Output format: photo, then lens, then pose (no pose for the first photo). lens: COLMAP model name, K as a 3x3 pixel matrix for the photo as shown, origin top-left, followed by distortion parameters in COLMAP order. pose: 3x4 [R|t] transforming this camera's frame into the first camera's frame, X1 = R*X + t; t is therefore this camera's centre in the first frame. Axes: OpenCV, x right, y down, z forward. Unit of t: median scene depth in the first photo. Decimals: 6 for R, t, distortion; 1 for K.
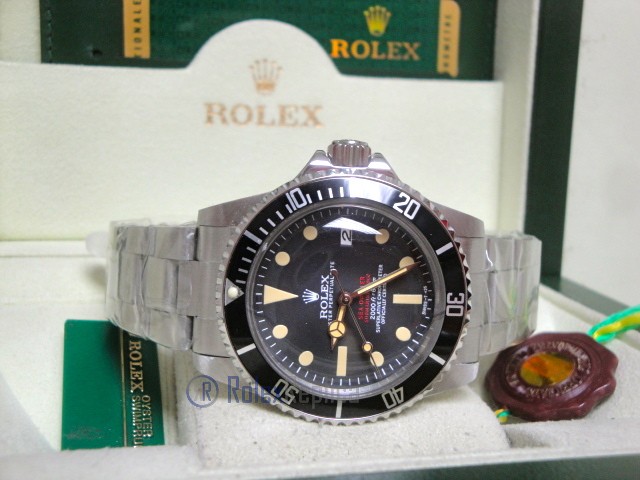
lens RADIAL K [[861.6, 0, 326.4], [0, 861.6, 224.1], [0, 0, 1]] dist [0.054170, 0.000000]
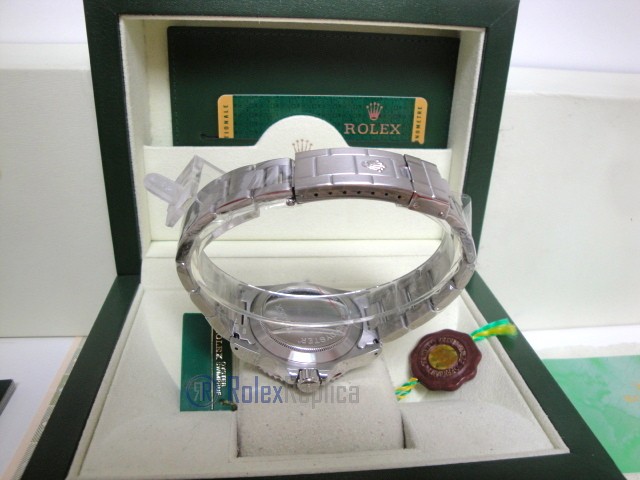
lens RADIAL K [[528.3, 0, 321.4], [0, 528.3, 236.6], [0, 0, 1]] dist [-0.163750, 0.126978]
pose [[0.992070, 0.059771, -0.110561, 0.086983], [-0.026755, 0.959950, 0.278893, -0.294483], [0.122802, -0.273723, 0.953937, 0.004331]]
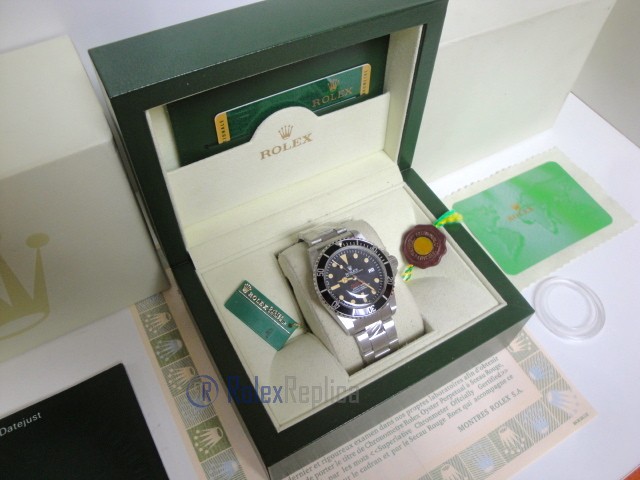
lens RADIAL K [[528.3, 0, 326.9], [0, 528.3, 236.3], [0, 0, 1]] dist [-0.163750, 0.126978]
pose [[0.957988, -0.230437, 0.170757, -0.246691], [0.038006, 0.692114, 0.720787, -0.892787], [-0.284279, -0.684016, 0.671795, -0.021871]]
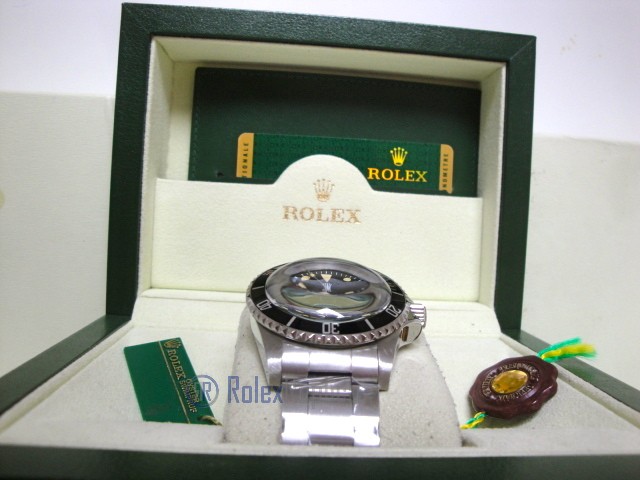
lens RADIAL K [[528.3, 0, 324.6], [0, 528.3, 230.6], [0, 0, 1]] dist [-0.163750, 0.126978]
pose [[0.987947, 0.024276, -0.152877, 0.078303], [-0.043515, 0.991354, -0.123787, 0.018150], [0.148551, 0.128948, 0.980462, 0.083259]]
